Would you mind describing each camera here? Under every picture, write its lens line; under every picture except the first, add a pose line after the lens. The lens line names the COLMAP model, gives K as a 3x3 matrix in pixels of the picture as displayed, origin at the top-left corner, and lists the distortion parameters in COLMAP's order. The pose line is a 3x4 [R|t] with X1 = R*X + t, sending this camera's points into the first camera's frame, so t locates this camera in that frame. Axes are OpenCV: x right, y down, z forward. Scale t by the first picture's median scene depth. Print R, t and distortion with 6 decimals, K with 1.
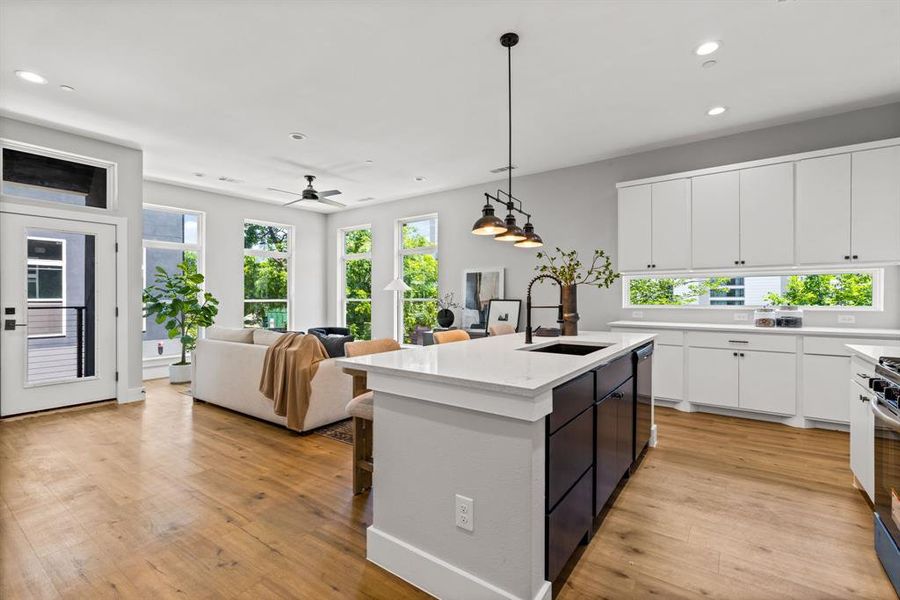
lens RADIAL K [[403.8, 0, 448.4], [0, 403.8, 297.6], [0, 0, 1]] dist [-0.000196, 0.000623]
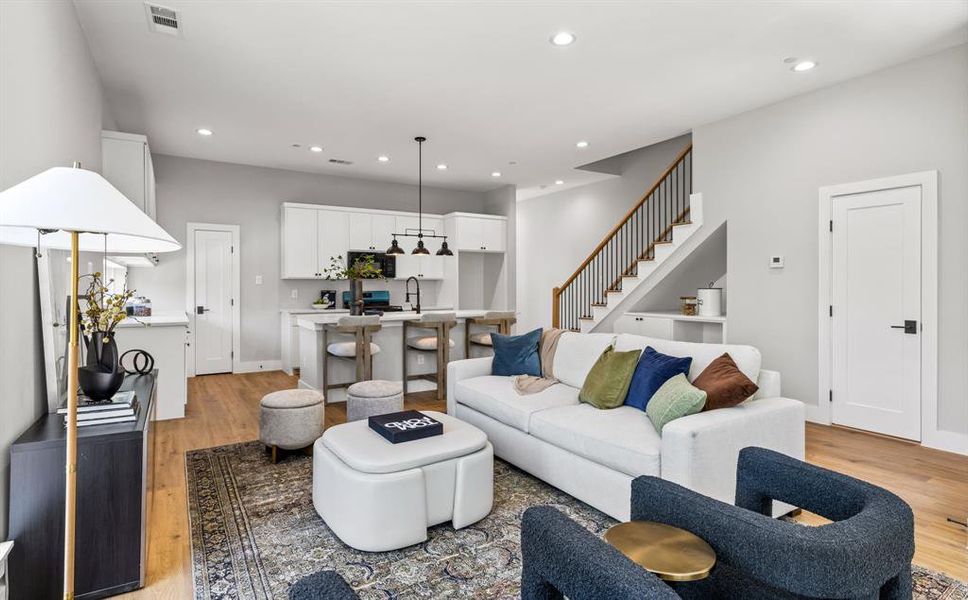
lens RADIAL K [[488.2, 0, 478.8], [0, 488.2, 286.3], [0, 0, 1]] dist [-0.001156, -0.000094]
pose [[-0.924961, 0.004359, 0.380037, -0.495311], [0.002711, 0.999984, -0.004872, -0.000426], [-0.380052, -0.003476, -0.924958, 1.617685]]
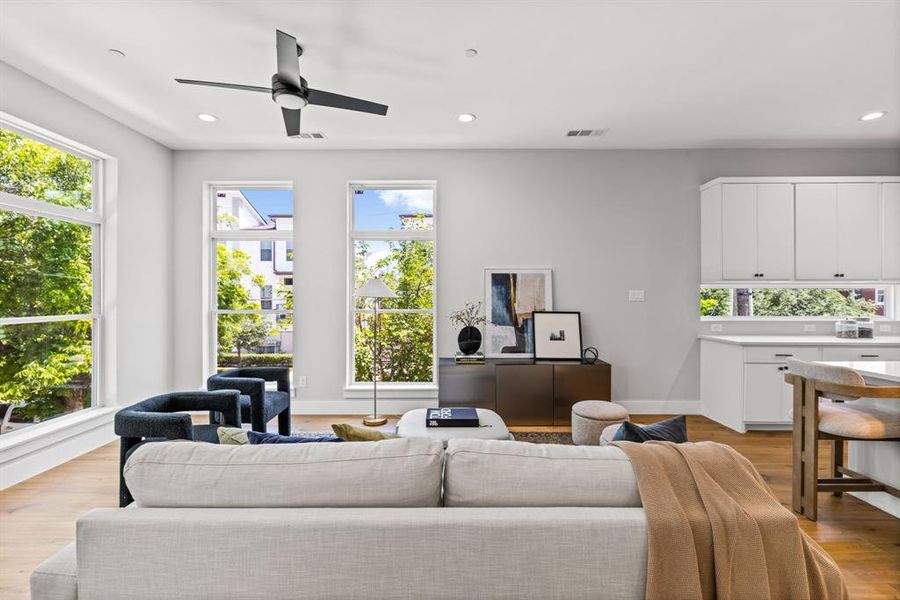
lens RADIAL K [[396.9, 0, 442.7], [0, 396.9, 298.4], [0, 0, 1]] dist [0.001032, 0.000572]
pose [[0.812874, -0.000186, 0.582439, -0.566335], [-0.002096, 0.999993, 0.003245, -0.026540], [-0.582436, -0.003858, 0.812868, 0.662949]]
